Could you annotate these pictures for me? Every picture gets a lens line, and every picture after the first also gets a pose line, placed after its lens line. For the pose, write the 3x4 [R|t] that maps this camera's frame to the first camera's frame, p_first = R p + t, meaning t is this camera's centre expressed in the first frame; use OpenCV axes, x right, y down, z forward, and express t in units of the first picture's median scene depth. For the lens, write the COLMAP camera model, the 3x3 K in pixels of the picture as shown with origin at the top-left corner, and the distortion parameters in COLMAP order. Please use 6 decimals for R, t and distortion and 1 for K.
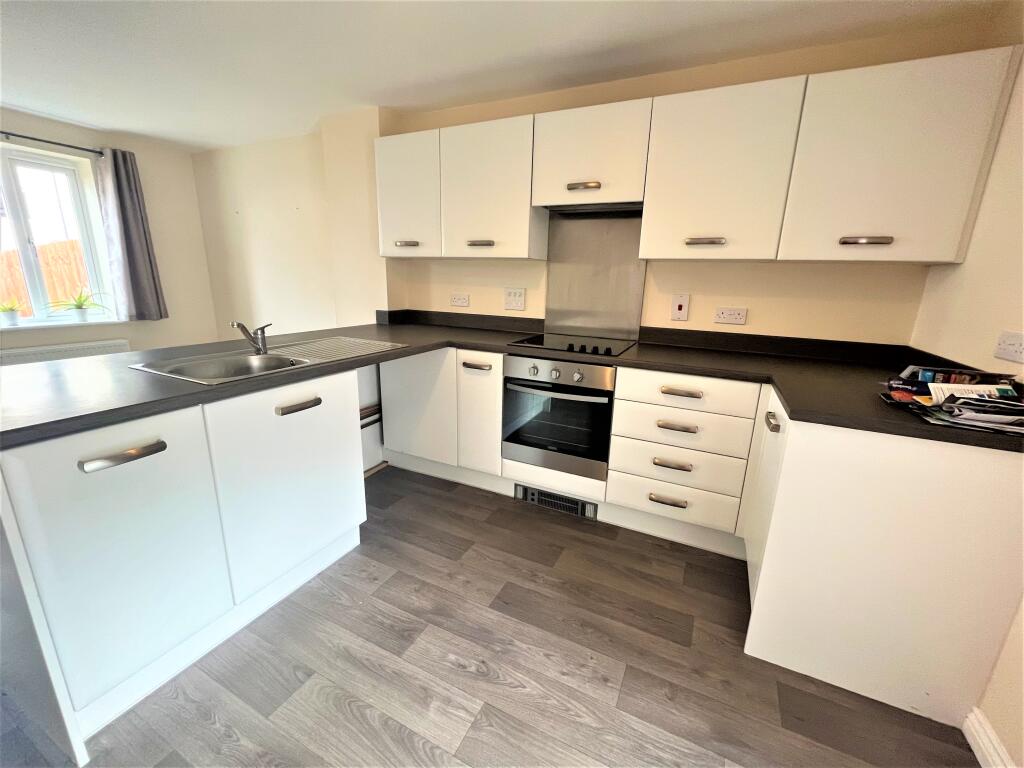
lens RADIAL K [[419.5, 0, 514.6], [0, 419.5, 383.0], [0, 0, 1]] dist [-0.004273, -0.000940]
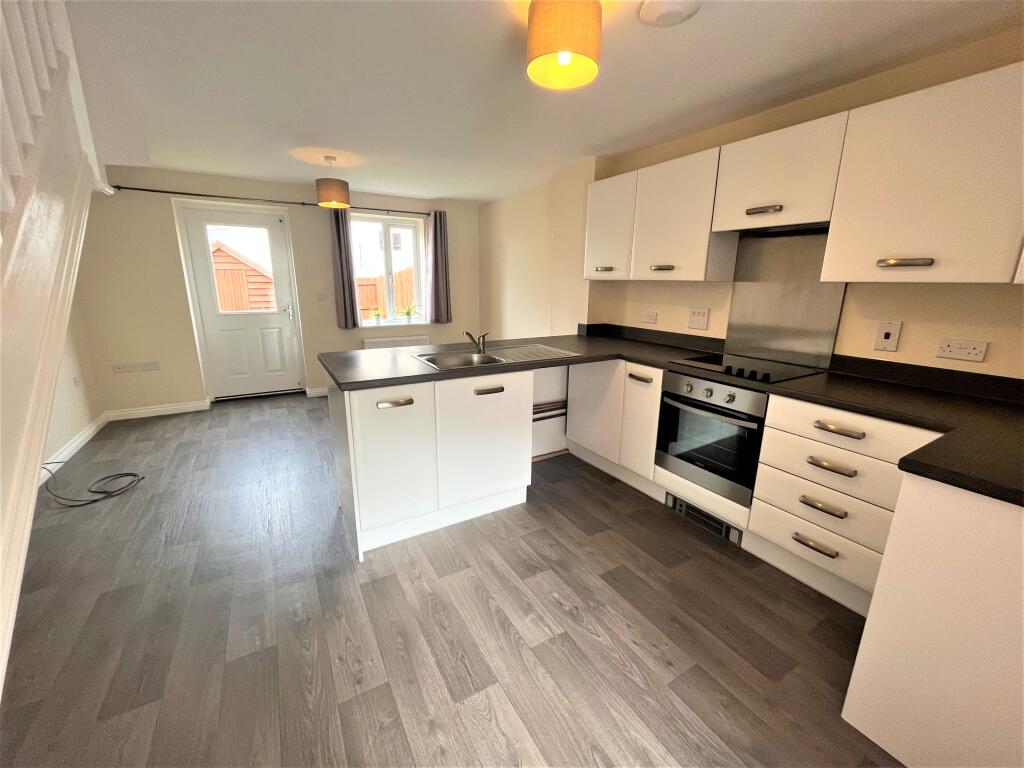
lens RADIAL K [[419.5, 0, 505.6], [0, 419.5, 382.7], [0, 0, 1]] dist [-0.004273, -0.000940]
pose [[0.823588, 0.113993, -0.555616, 0.261652], [-0.123645, 0.992119, 0.020271, -0.006789], [0.553548, 0.052004, 0.831192, -0.146558]]
